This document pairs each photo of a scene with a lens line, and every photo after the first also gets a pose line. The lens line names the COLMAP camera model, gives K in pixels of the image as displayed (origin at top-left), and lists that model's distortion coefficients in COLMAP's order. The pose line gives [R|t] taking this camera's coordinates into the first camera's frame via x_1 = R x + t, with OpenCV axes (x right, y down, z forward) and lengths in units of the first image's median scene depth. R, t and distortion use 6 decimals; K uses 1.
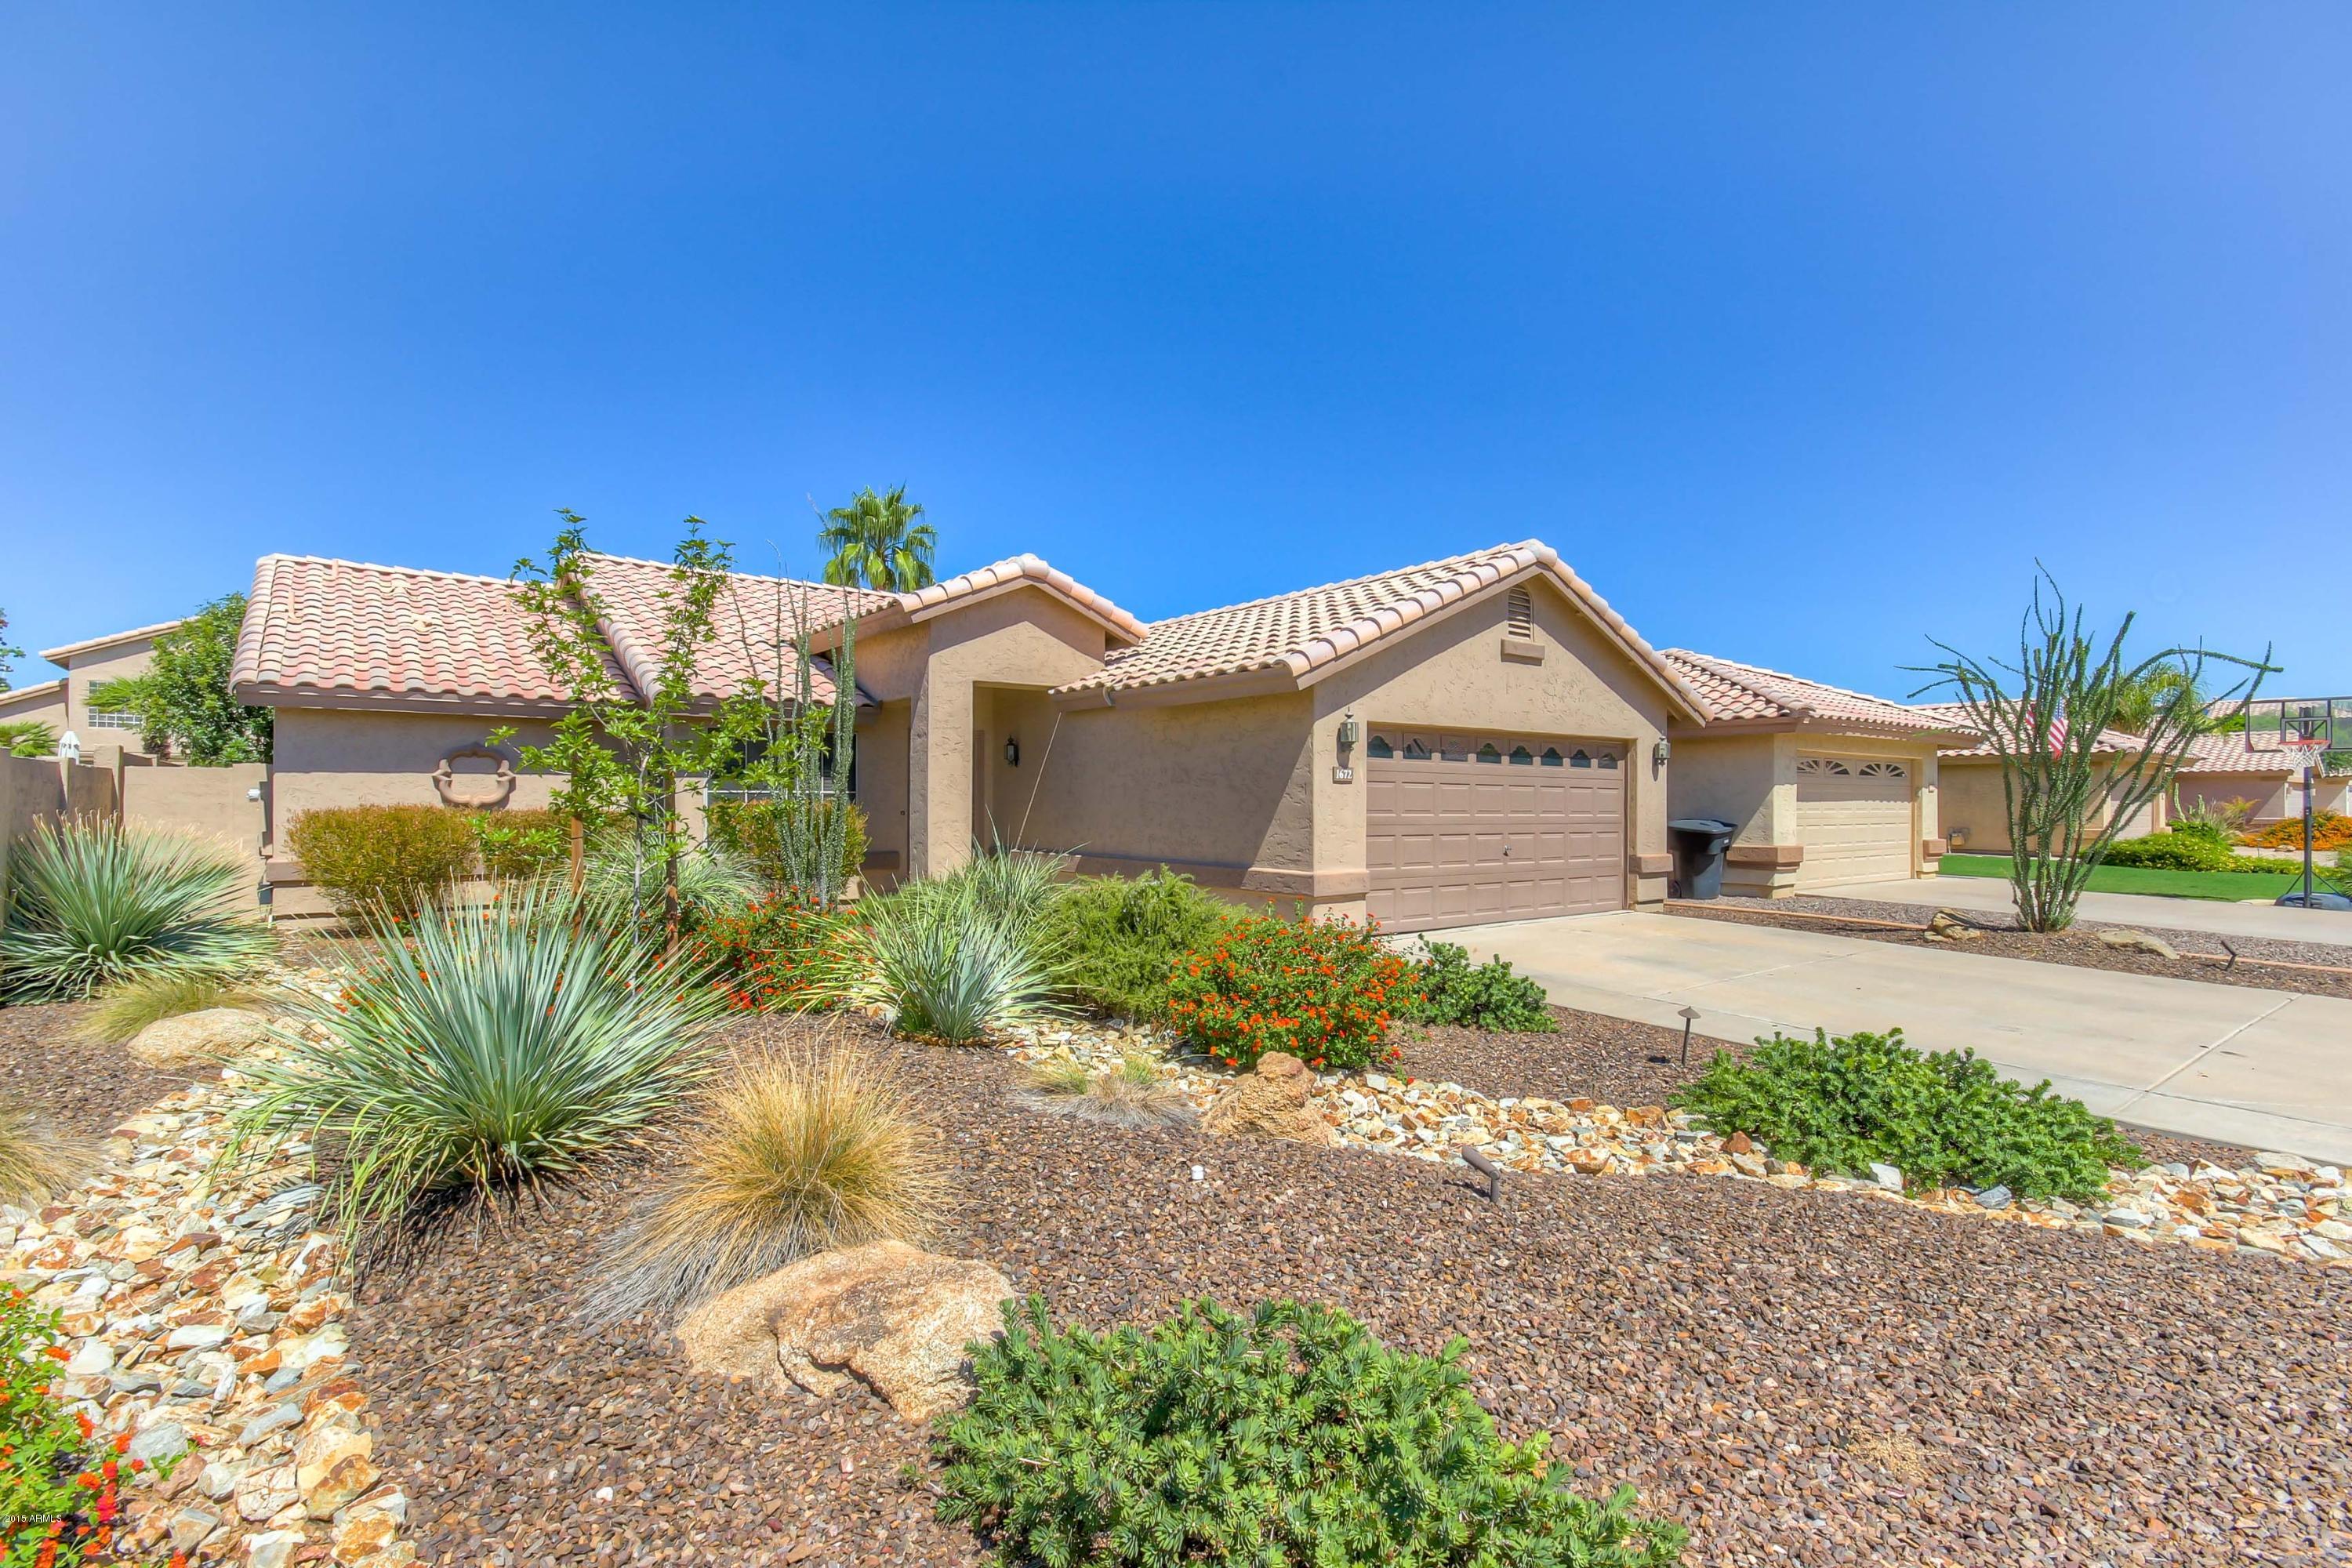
lens RADIAL K [[1079.9, 0, 1173.0], [0, 1079.9, 784.6], [0, 0, 1]] dist [0.014252, -0.001556]
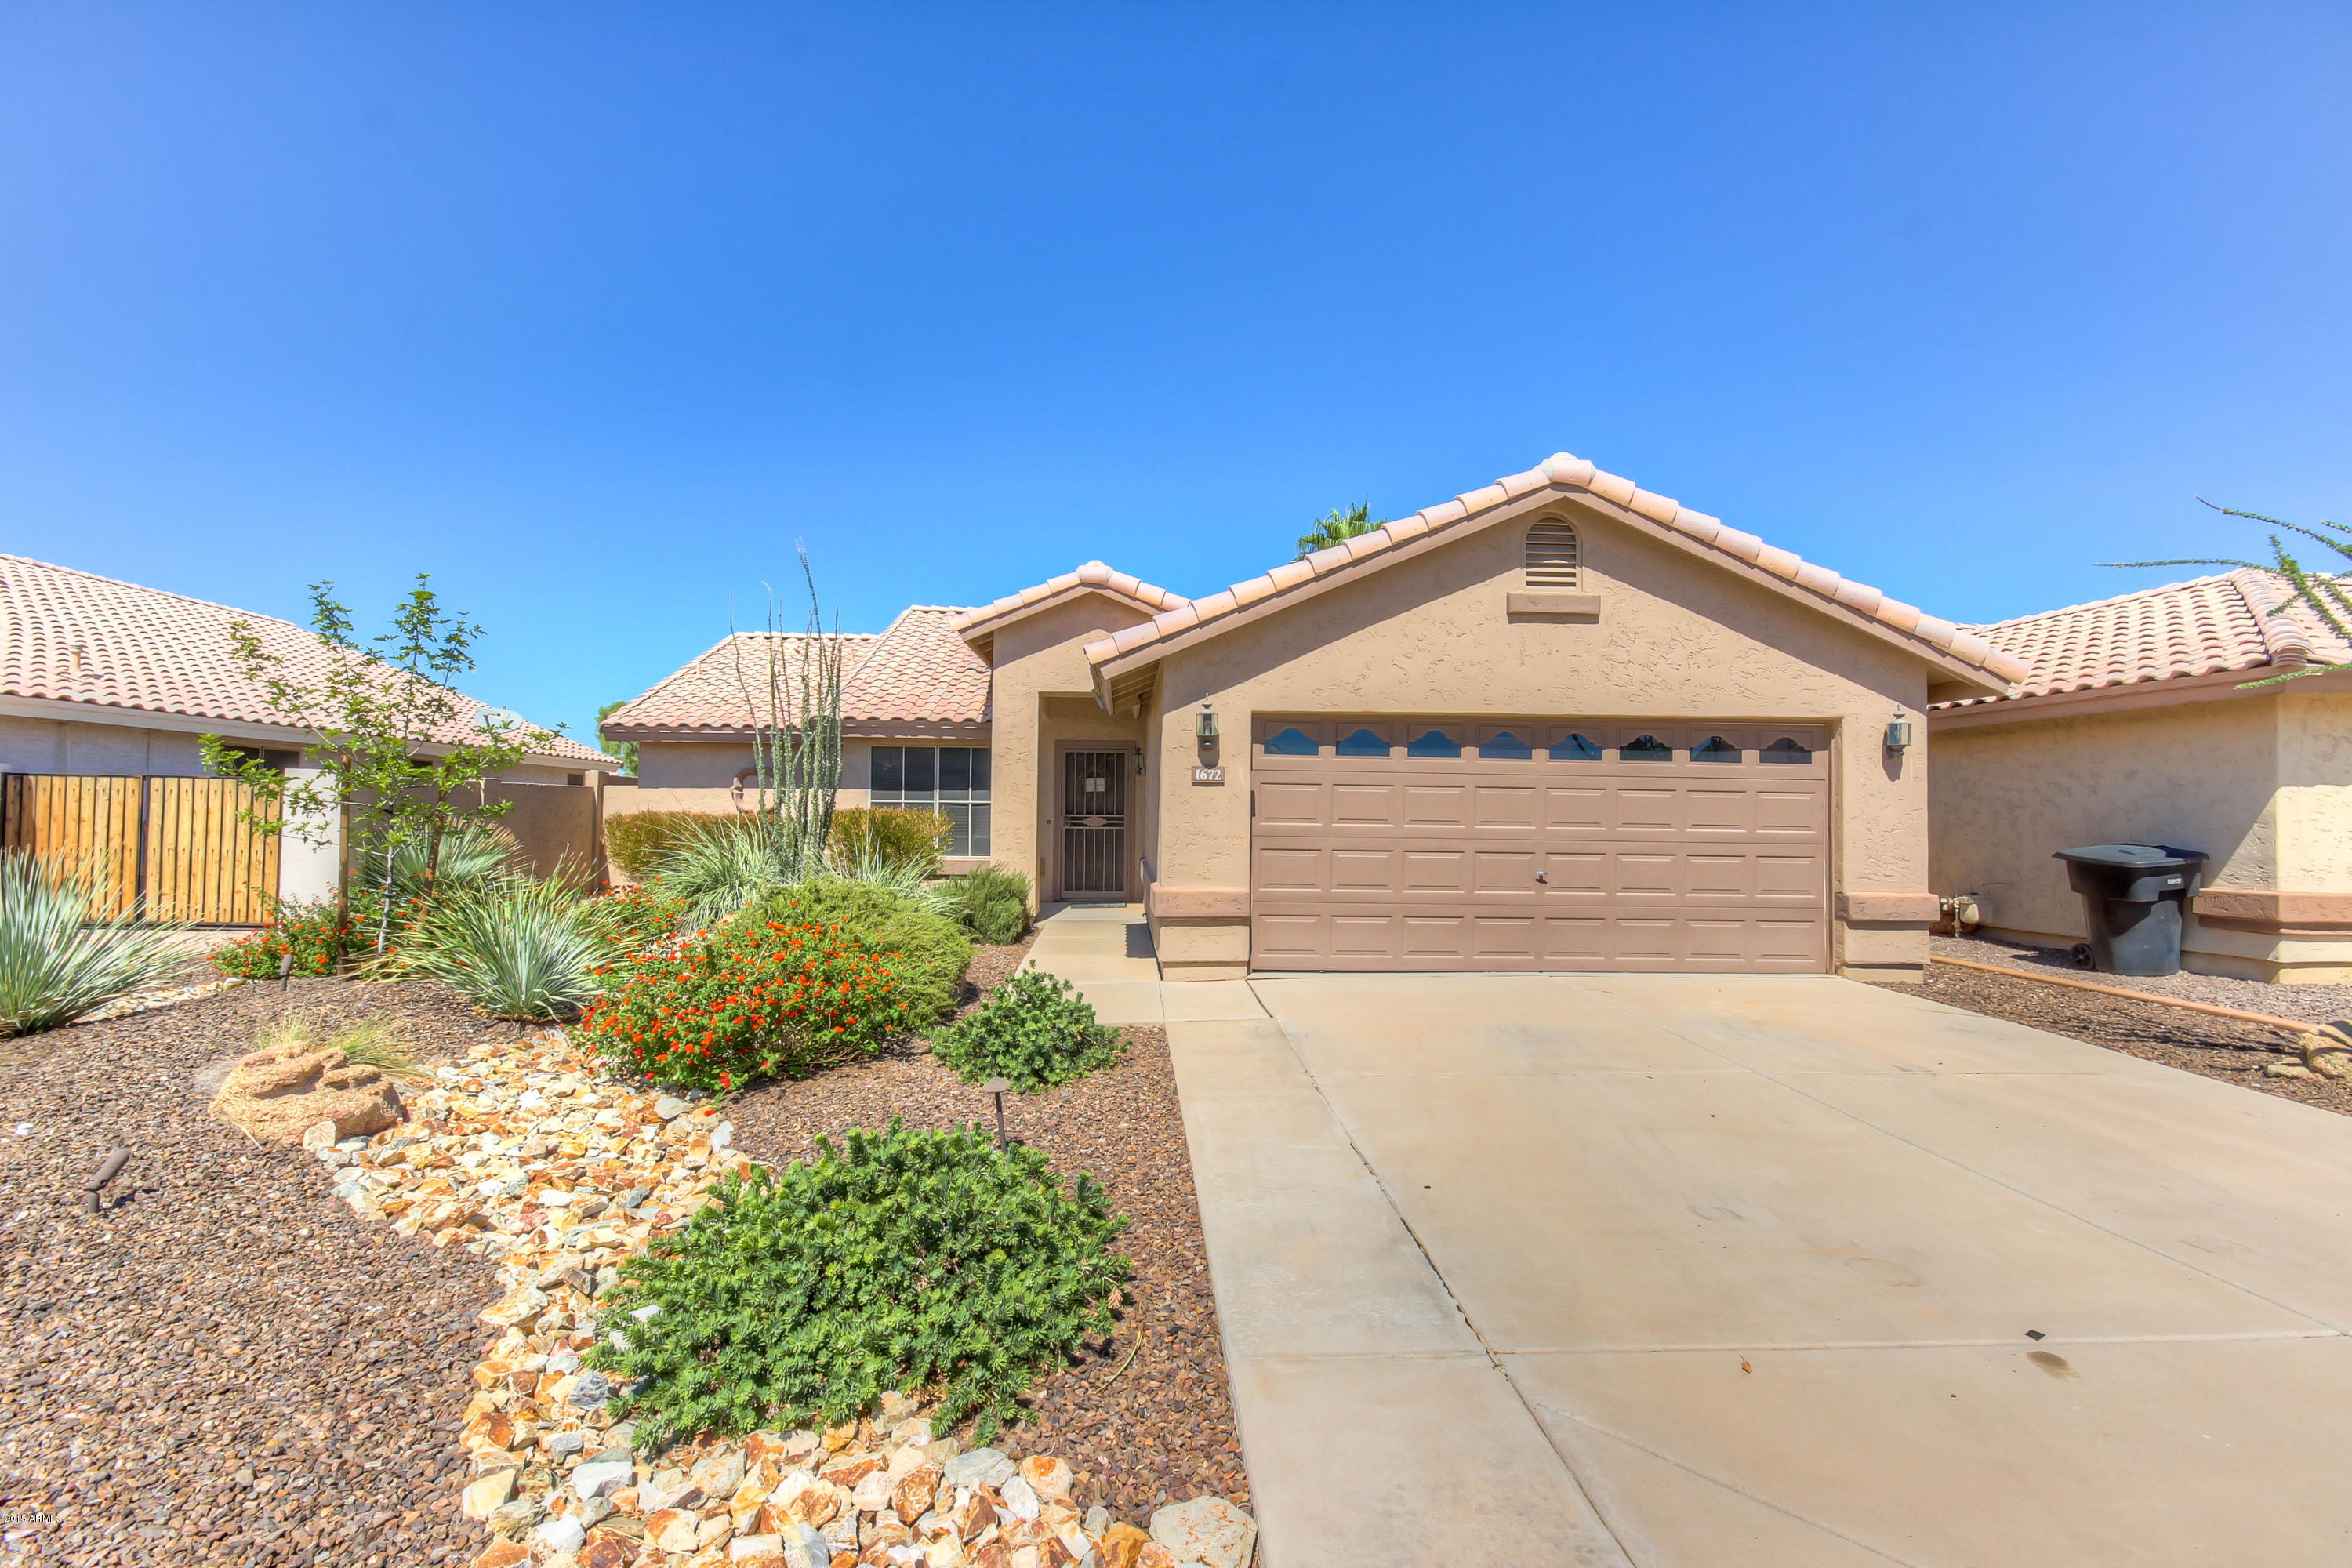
lens RADIAL K [[1079.9, 0, 1184.9], [0, 1079.9, 787.0], [0, 0, 1]] dist [0.014252, -0.001556]
pose [[0.824695, -0.011848, -0.565453, 0.495045], [0.001797, 0.999830, -0.018329, 0.012295], [0.565574, 0.014100, 0.824577, 0.233334]]
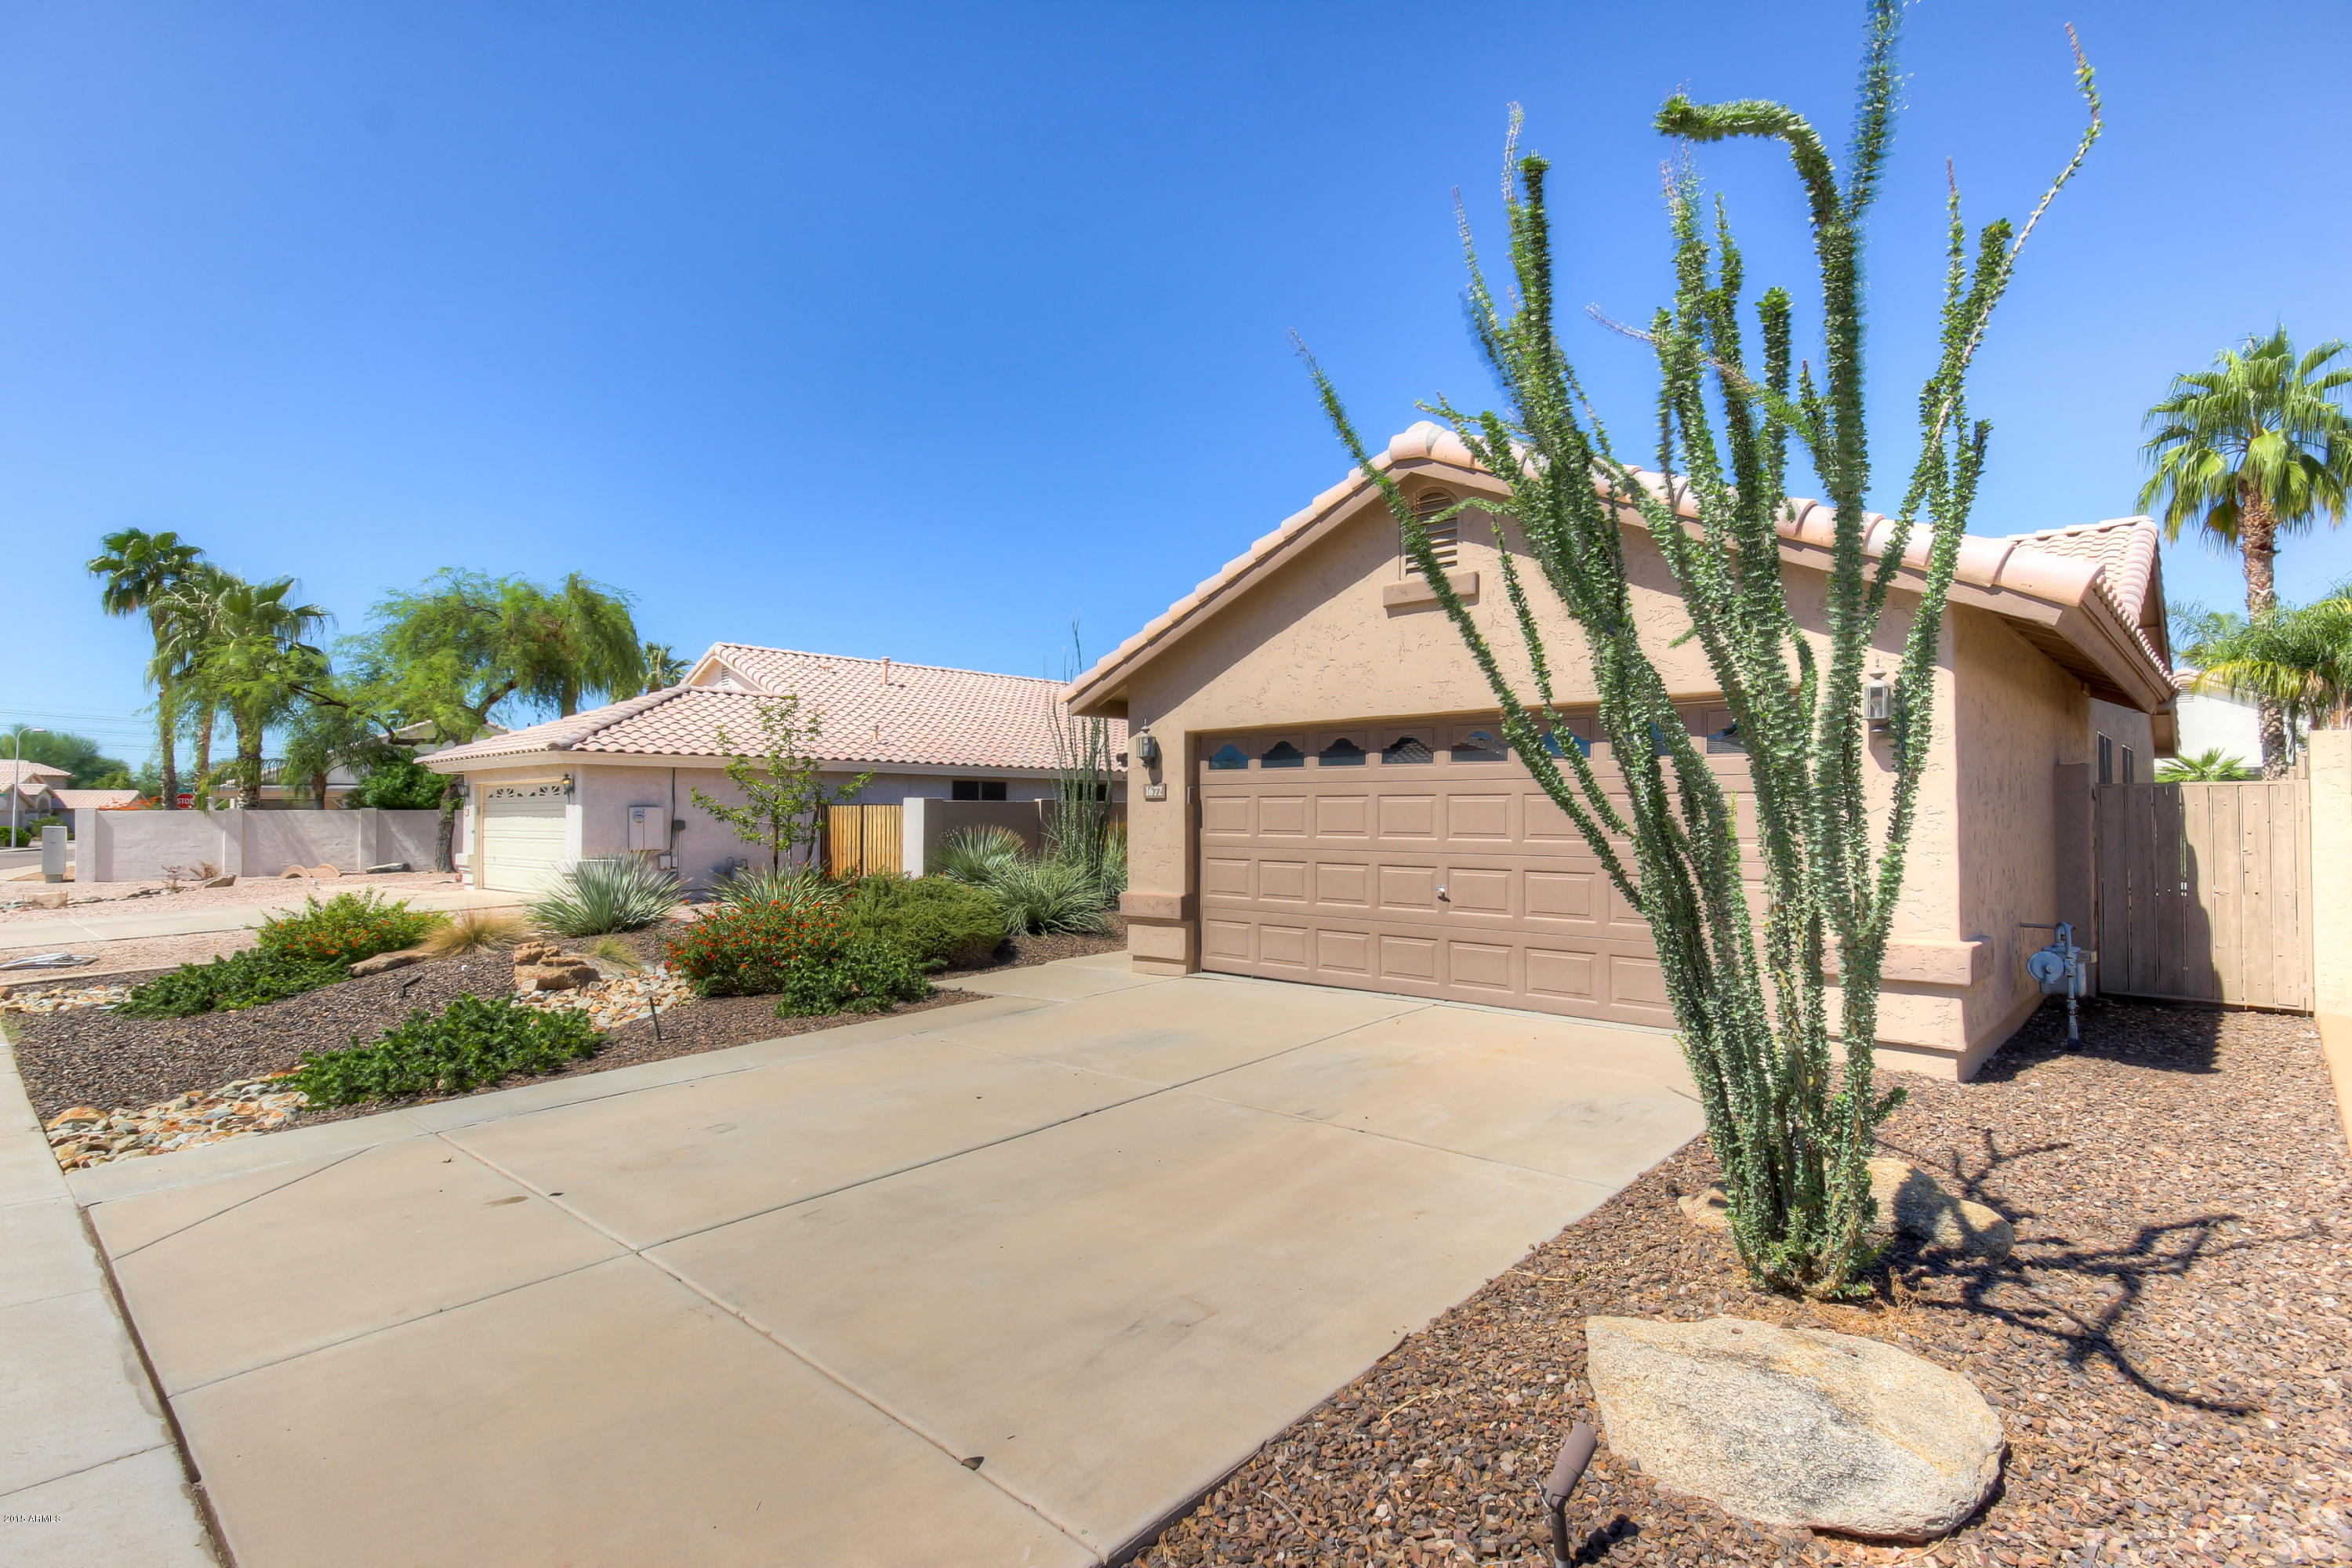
lens RADIAL K [[1135.6, 0, 1174.8], [0, 1135.6, 793.0], [0, 0, 1]] dist [0.023224, 0.000200]
pose [[0.168620, -0.024905, -0.985366, 0.912915], [0.014974, 0.999630, -0.022703, 0.012064], [0.985567, -0.010927, 0.168931, 0.677041]]
